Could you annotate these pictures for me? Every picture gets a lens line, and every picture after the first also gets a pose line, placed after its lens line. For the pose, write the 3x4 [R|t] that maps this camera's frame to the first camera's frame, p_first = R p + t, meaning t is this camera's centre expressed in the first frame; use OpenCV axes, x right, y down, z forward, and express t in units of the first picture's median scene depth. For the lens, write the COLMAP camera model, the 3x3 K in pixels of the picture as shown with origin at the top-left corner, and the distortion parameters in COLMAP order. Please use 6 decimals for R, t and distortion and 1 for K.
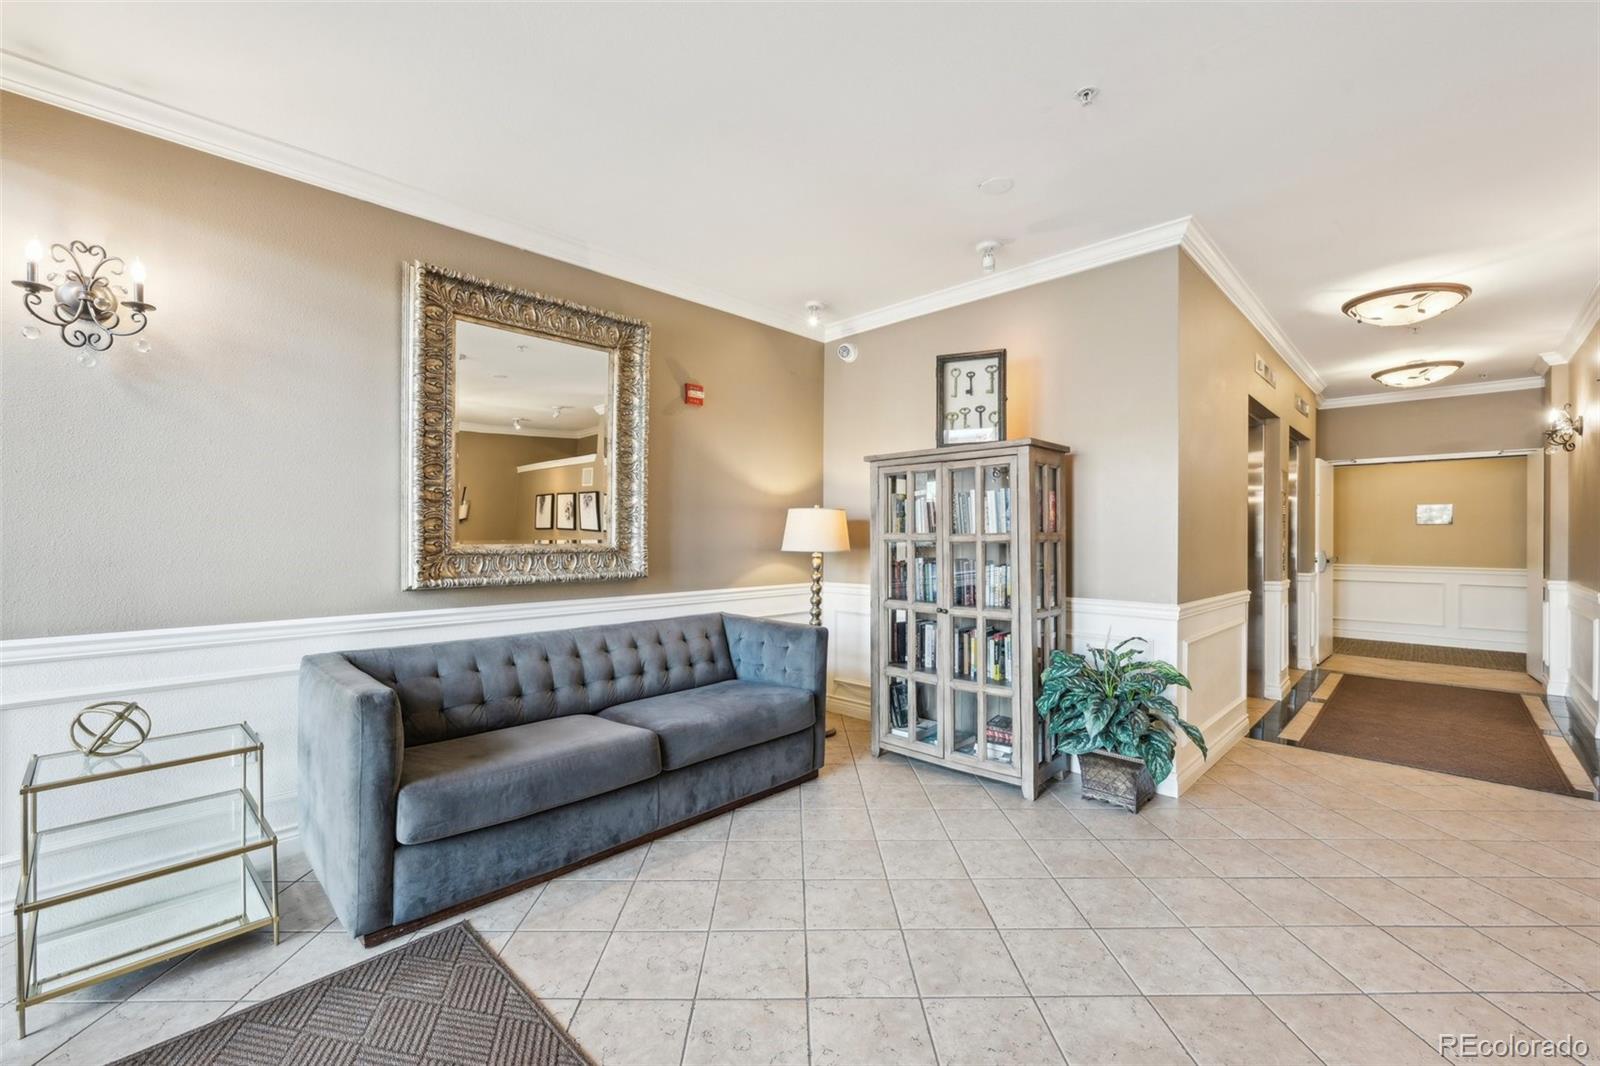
lens RADIAL K [[662.4, 0, 801.7], [0, 662.4, 538.5], [0, 0, 1]] dist [-0.003387, -0.000139]
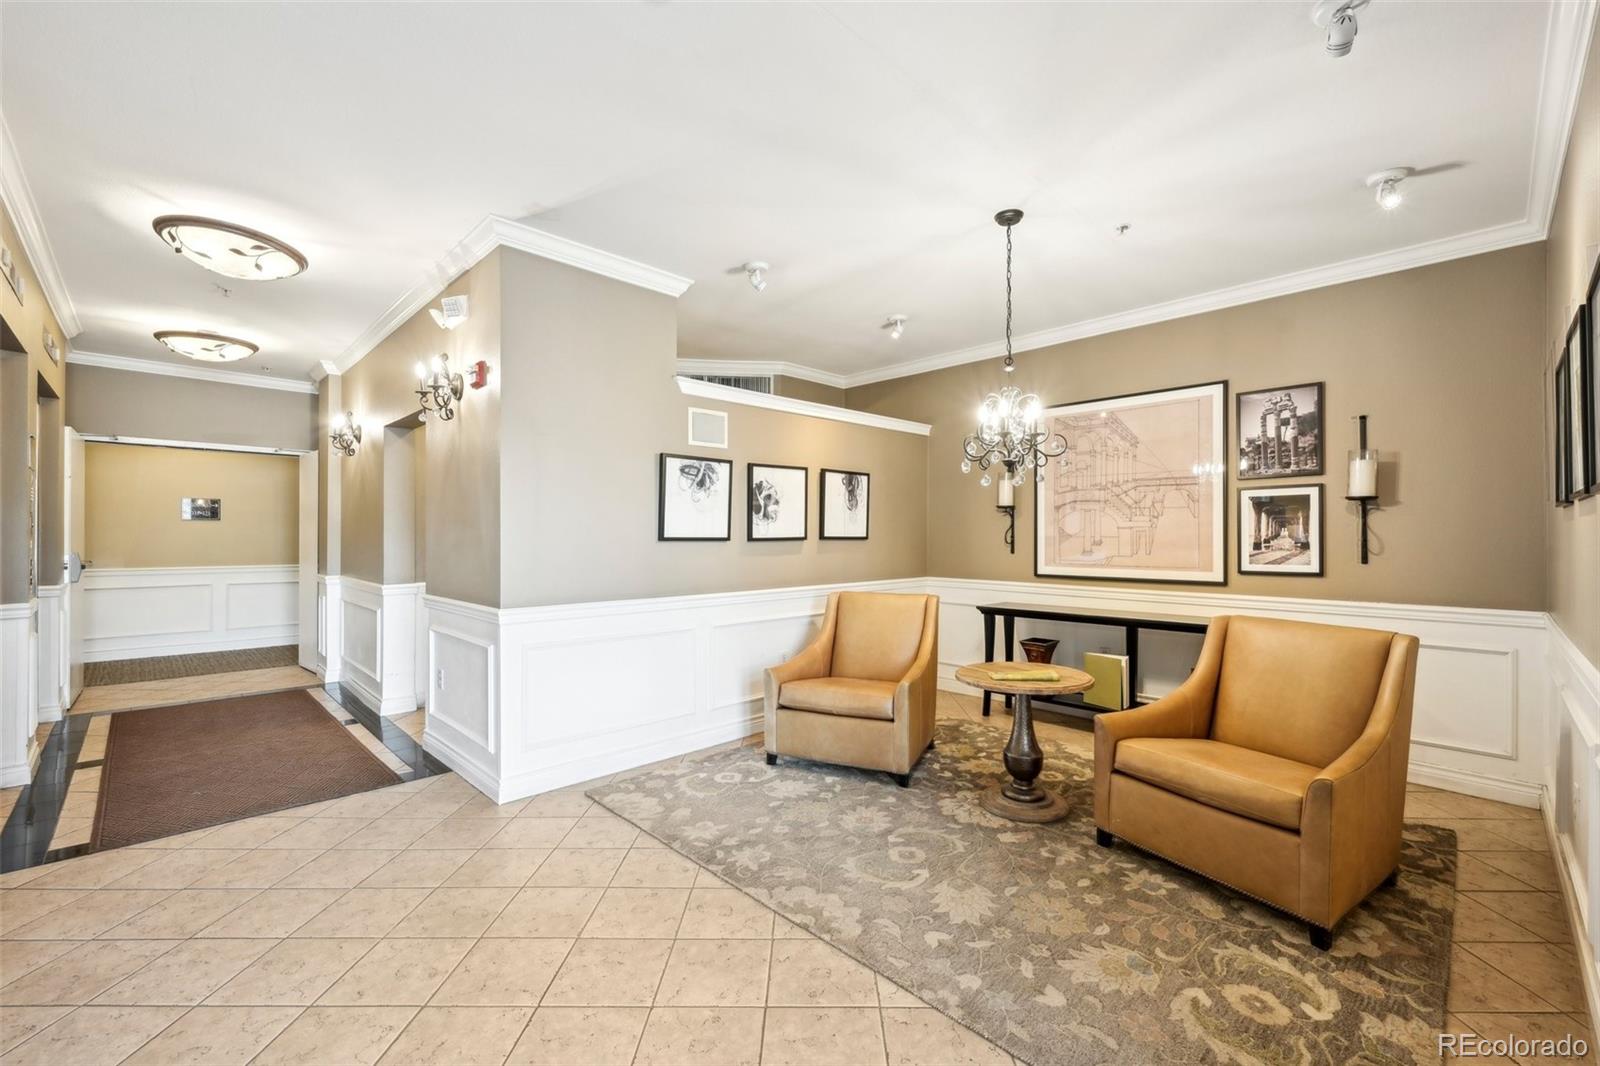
lens RADIAL K [[662.4, 0, 801.5], [0, 662.4, 535.0], [0, 0, 1]] dist [-0.003387, -0.000139]
pose [[0.016337, -0.001859, 0.999865, 0.079506], [0.000197, 0.999998, 0.001856, -0.003680], [-0.999867, 0.000167, 0.016337, 0.215299]]
